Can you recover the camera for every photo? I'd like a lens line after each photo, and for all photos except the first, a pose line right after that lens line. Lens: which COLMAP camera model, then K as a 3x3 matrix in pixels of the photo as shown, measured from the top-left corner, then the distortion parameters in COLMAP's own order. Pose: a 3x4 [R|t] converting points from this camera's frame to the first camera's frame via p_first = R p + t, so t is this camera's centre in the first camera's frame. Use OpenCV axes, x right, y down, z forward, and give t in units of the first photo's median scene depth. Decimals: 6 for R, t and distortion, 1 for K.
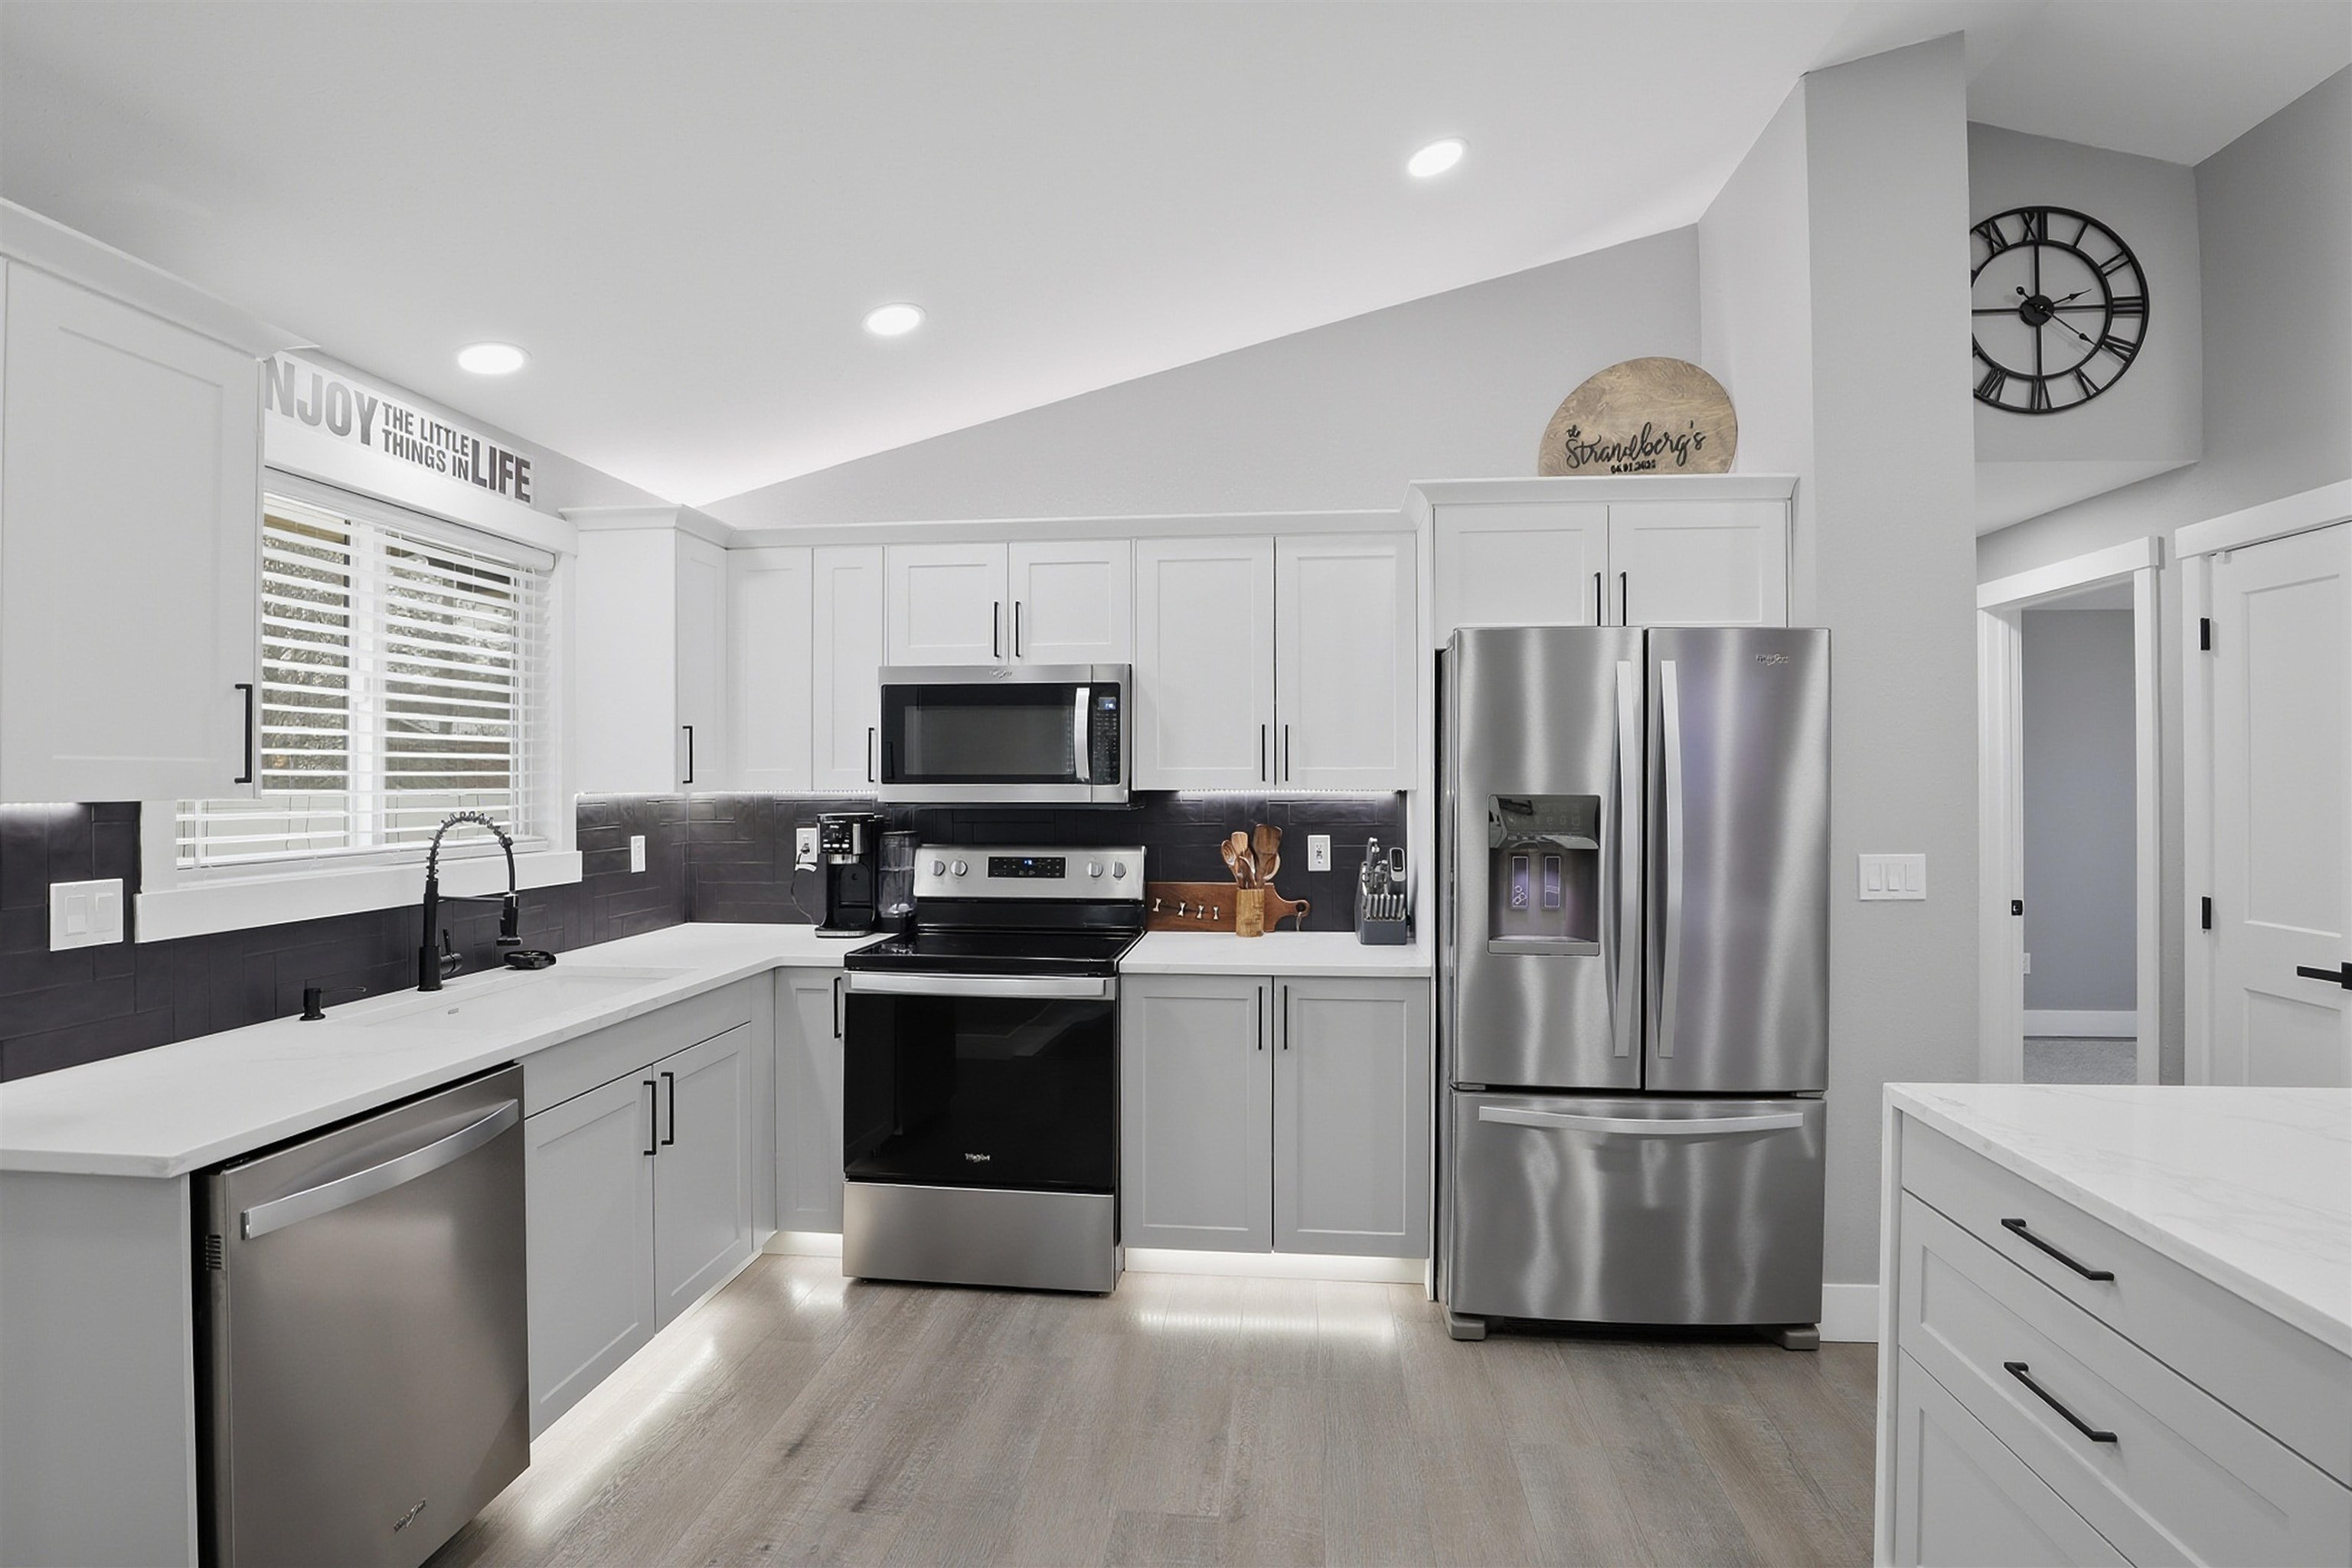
lens RADIAL K [[1110.8, 0, 1183.5], [0, 1110.8, 786.3], [0, 0, 1]] dist [-0.004015, -0.000308]
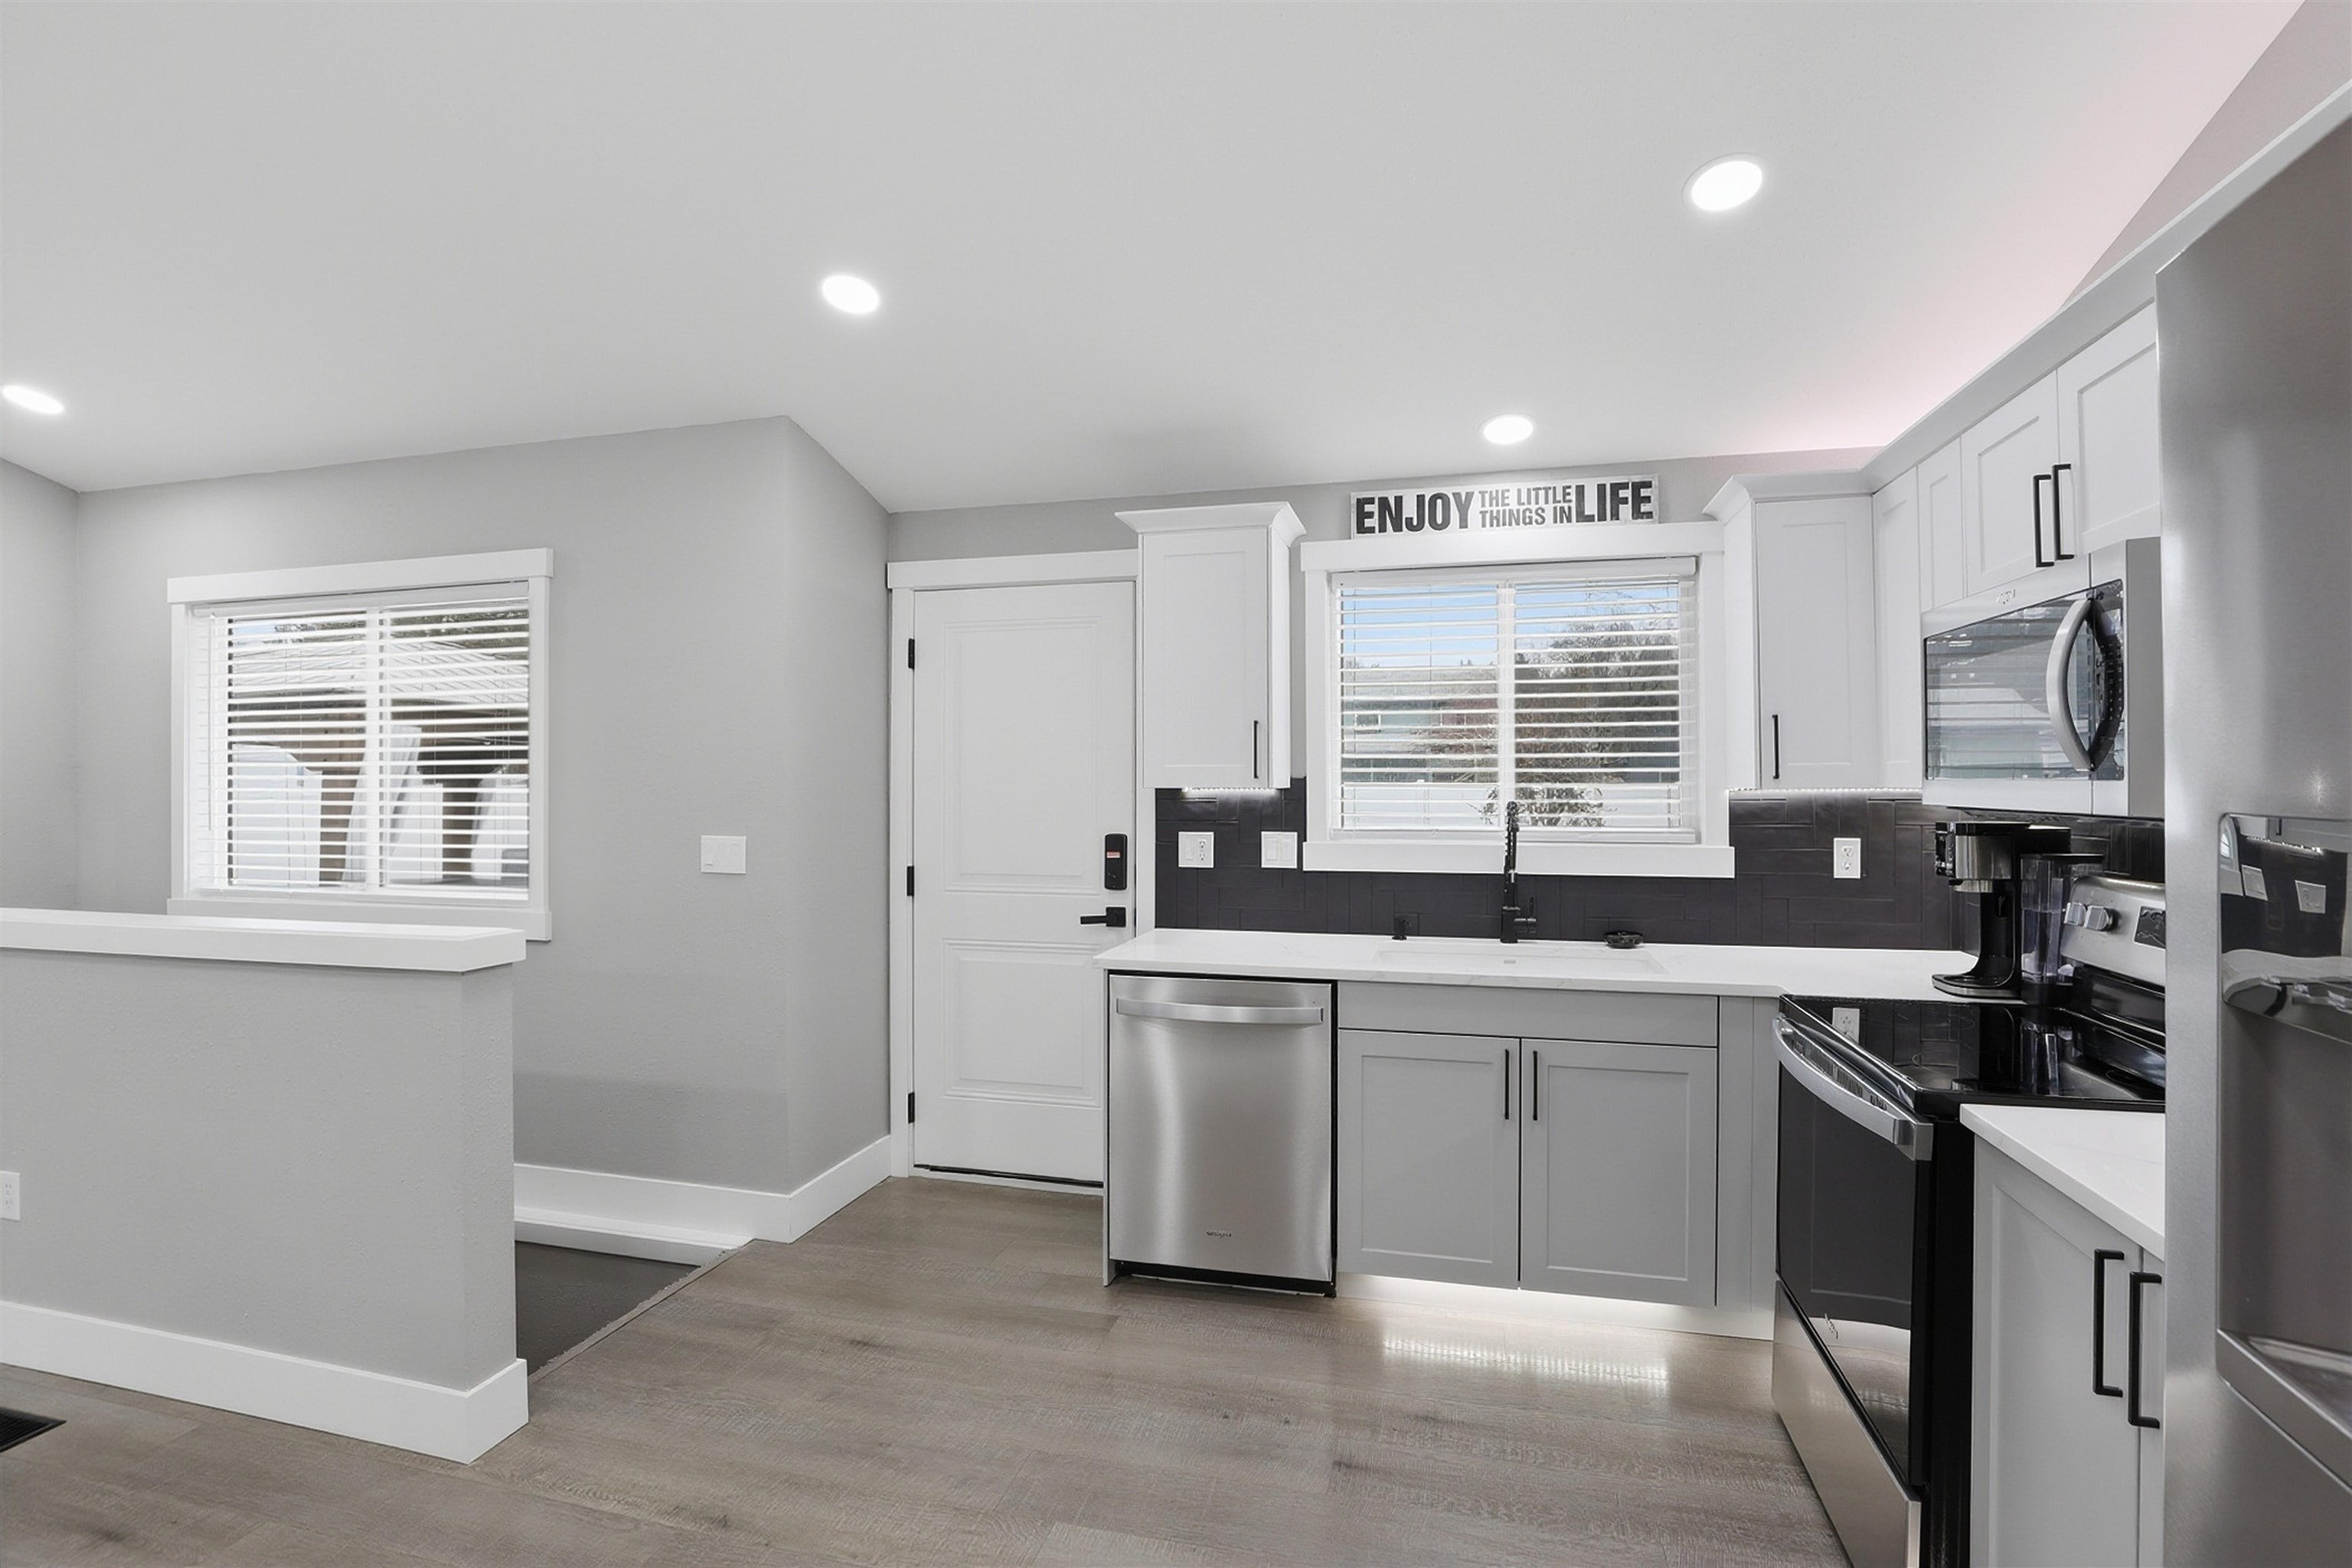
lens RADIAL K [[1110.8, 0, 1183.5], [0, 1110.8, 781.4], [0, 0, 1]] dist [-0.004015, -0.000308]
pose [[-0.117759, 0.006085, -0.993024, 0.593073], [-0.003036, 0.999974, 0.006488, -0.006279], [0.993038, 0.003779, -0.117737, 0.746699]]
